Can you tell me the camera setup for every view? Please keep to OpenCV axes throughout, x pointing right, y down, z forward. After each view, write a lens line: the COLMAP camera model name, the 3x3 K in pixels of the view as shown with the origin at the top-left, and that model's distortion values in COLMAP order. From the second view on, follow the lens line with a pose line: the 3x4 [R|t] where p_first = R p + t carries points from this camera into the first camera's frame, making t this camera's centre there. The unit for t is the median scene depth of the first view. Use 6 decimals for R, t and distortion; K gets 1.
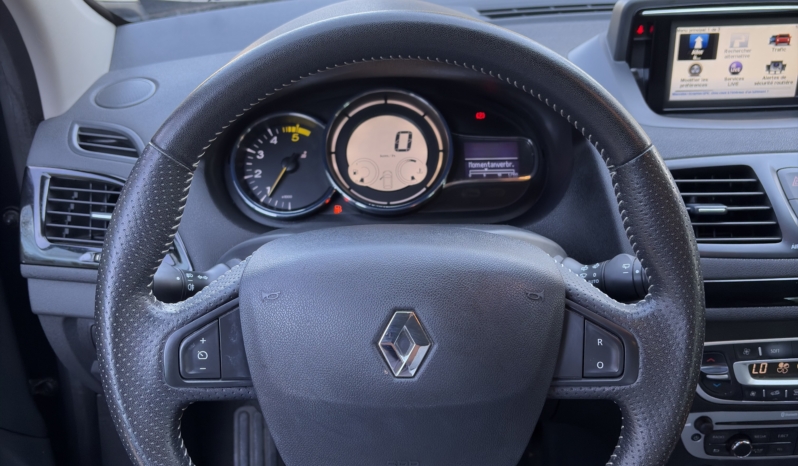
lens RADIAL K [[759.7, 0, 398.5], [0, 759.7, 250.1], [0, 0, 1]] dist [0.123921, -0.312811]
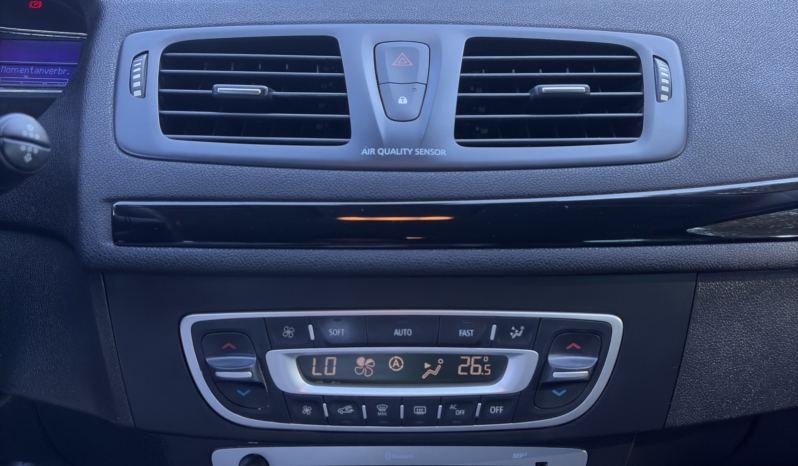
lens RADIAL K [[759.7, 0, 398.5], [0, 759.7, 250.1], [0, 0, 1]] dist [0.123921, -0.312811]
pose [[0.999341, 0.036275, 0.001195, 0.457624], [-0.035827, 0.991185, -0.127548, 0.121203], [-0.005811, 0.127421, 0.991832, 0.365416]]
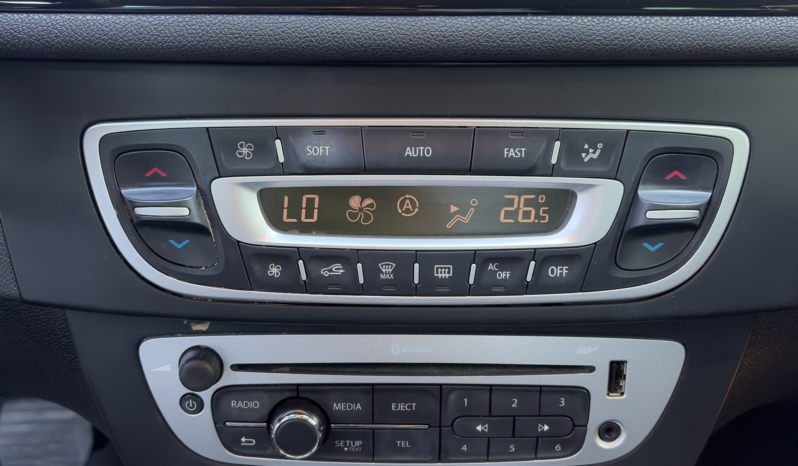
lens RADIAL K [[759.7, 0, 398.5], [0, 759.7, 250.1], [0, 0, 1]] dist [0.123921, -0.312811]
pose [[0.999217, 0.039321, -0.004358, 0.457528], [-0.039560, 0.992177, -0.118408, 0.191373], [-0.000332, 0.118488, 0.992955, 0.541818]]
